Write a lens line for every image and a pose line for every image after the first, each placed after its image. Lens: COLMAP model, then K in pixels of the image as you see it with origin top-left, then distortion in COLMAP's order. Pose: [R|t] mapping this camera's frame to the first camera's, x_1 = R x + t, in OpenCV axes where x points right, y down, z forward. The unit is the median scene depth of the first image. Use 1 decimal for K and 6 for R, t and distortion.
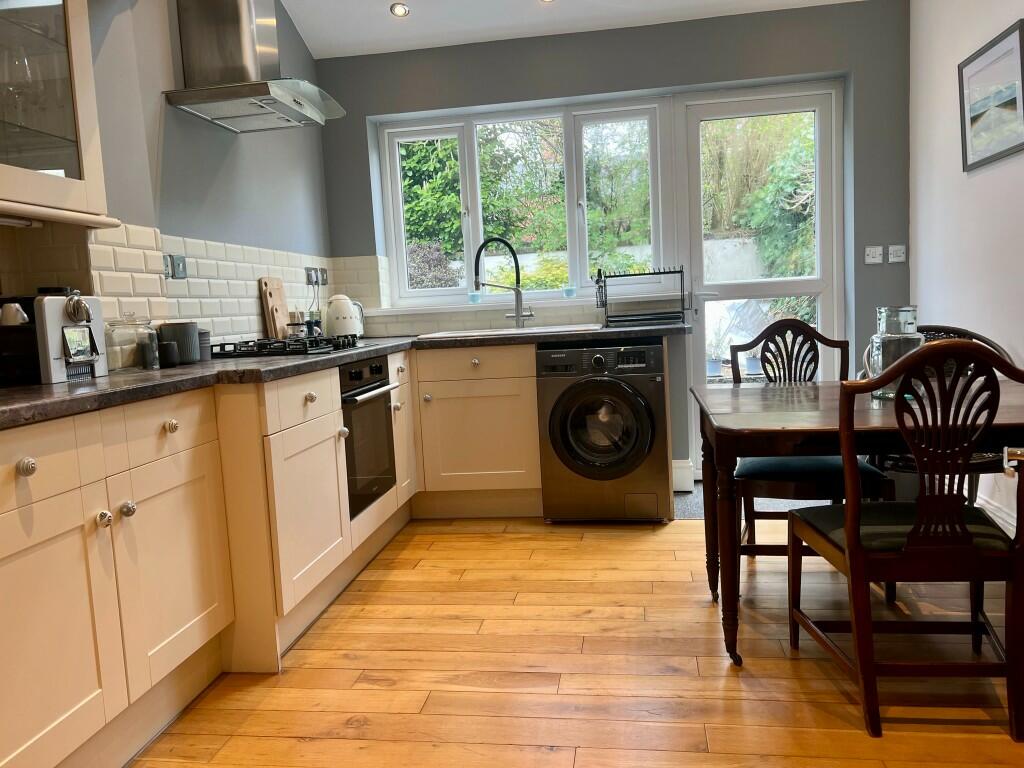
lens RADIAL K [[763.6, 0, 512.0], [0, 763.6, 384.0], [0, 0, 1]] dist [0.076556, -0.117901]
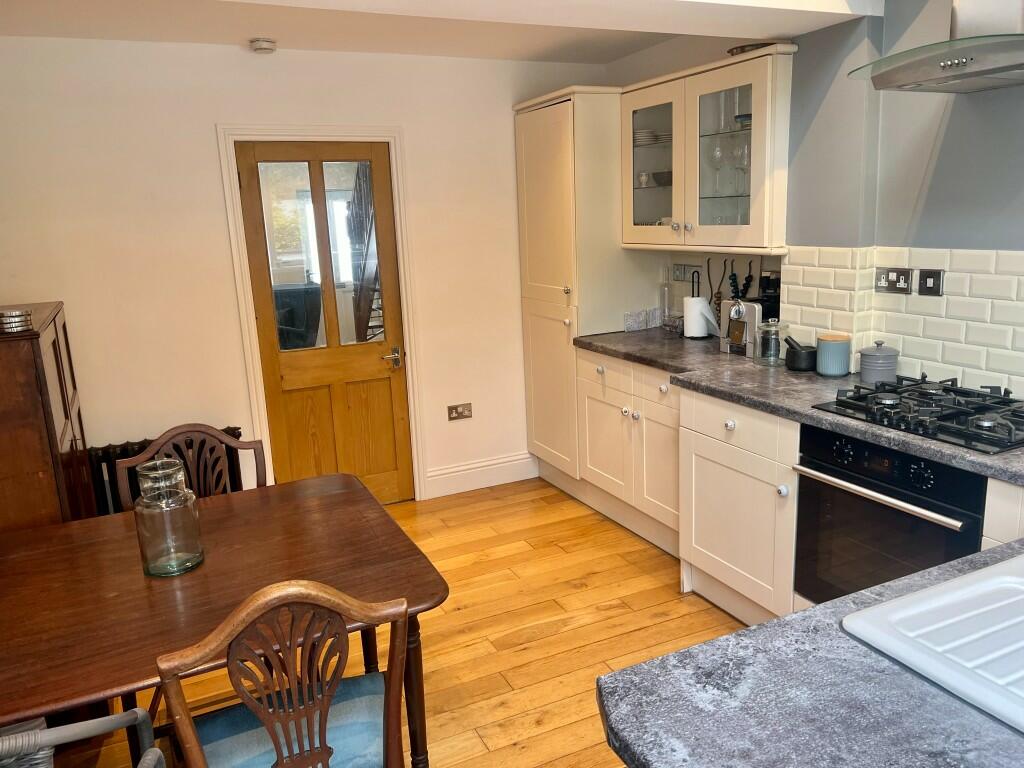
lens RADIAL K [[763.6, 0, 512.0], [0, 763.6, 384.0], [0, 0, 1]] dist [0.076556, -0.117901]
pose [[-0.823526, 0.212322, -0.526045, 0.482795], [0.030596, 0.942590, 0.332548, -0.359454], [0.566452, 0.257767, -0.782744, 1.474543]]
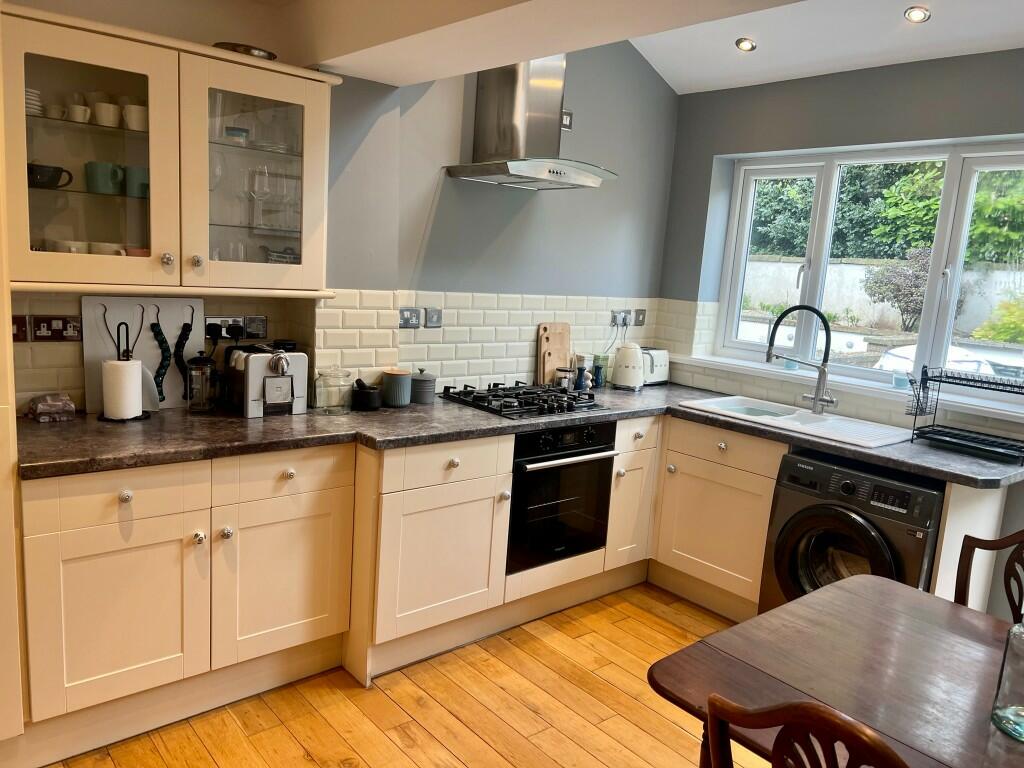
lens RADIAL K [[757.2, 0, 512.5], [0, 757.2, 398.1], [0, 0, 1]] dist [0.075757, -0.112072]
pose [[0.744147, 0.216908, -0.631820, 0.417664], [-0.171294, 0.976151, 0.133372, -0.208413], [0.645681, 0.008979, 0.763554, 0.197477]]
